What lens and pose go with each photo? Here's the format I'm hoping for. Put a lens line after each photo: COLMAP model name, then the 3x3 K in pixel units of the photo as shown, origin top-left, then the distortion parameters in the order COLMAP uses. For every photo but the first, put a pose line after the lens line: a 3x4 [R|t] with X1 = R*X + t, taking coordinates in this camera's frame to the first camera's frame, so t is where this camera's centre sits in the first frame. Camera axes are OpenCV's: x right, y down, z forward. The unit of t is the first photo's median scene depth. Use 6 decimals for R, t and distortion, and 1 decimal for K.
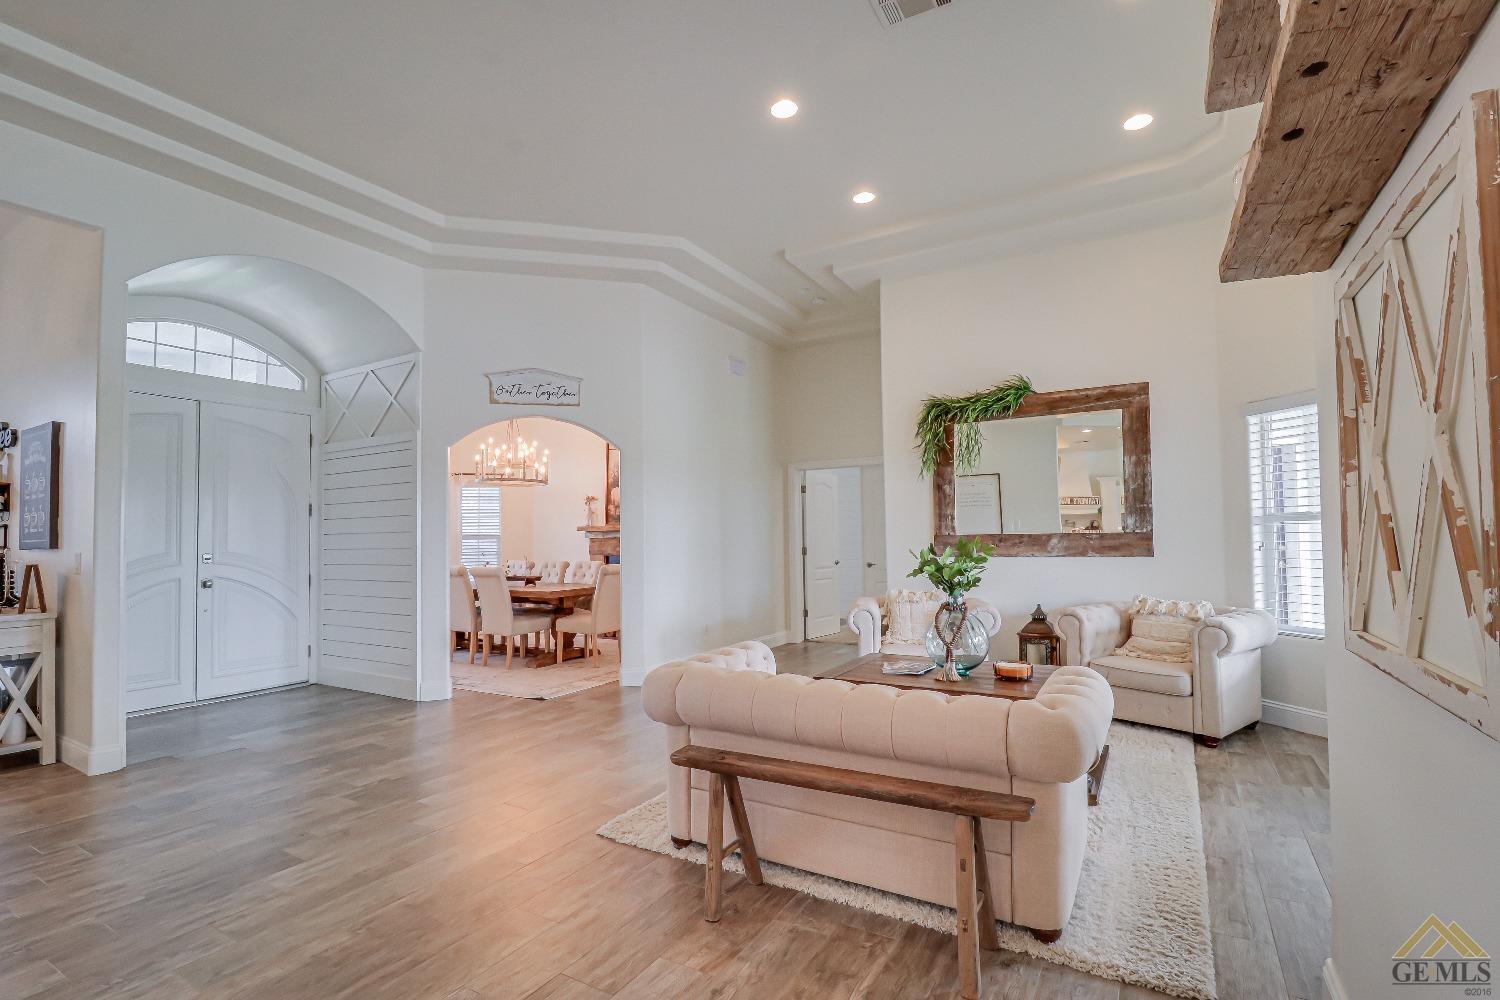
lens RADIAL K [[713.2, 0, 755.5], [0, 713.2, 510.4], [0, 0, 1]] dist [-0.012110, -0.003616]
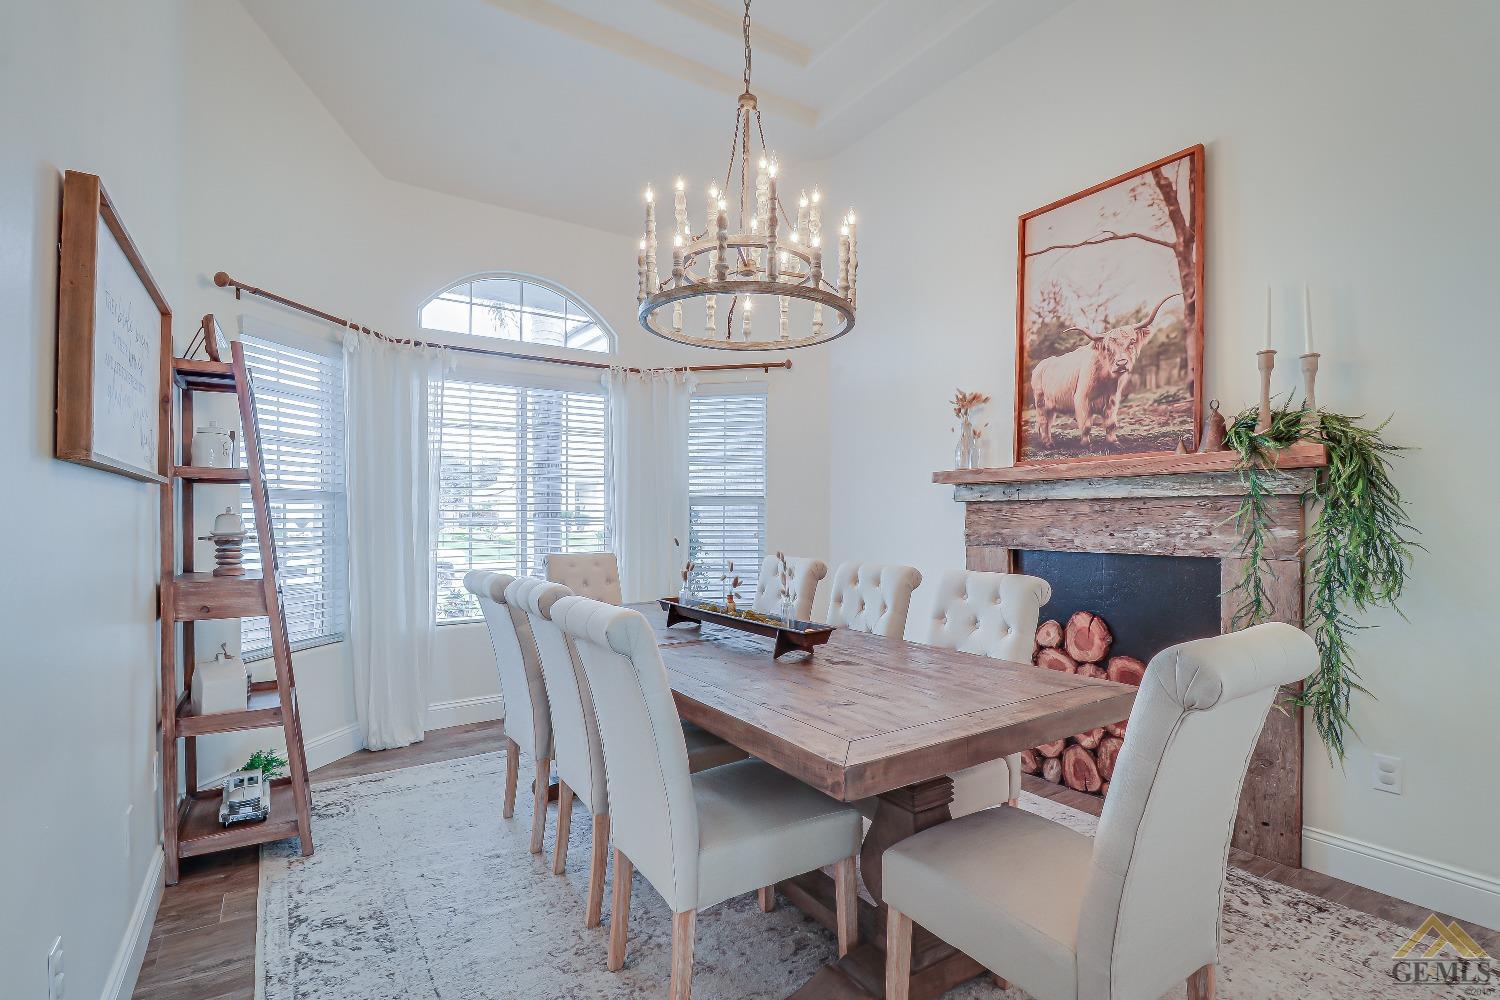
lens RADIAL K [[713.2, 0, 747.3], [0, 713.2, 512.4], [0, 0, 1]] dist [-0.012110, -0.003616]
pose [[0.898028, 0.013554, -0.439730, -0.172057], [0.001986, 0.999390, 0.034861, 0.031370], [0.439935, -0.032180, 0.897453, 0.611823]]
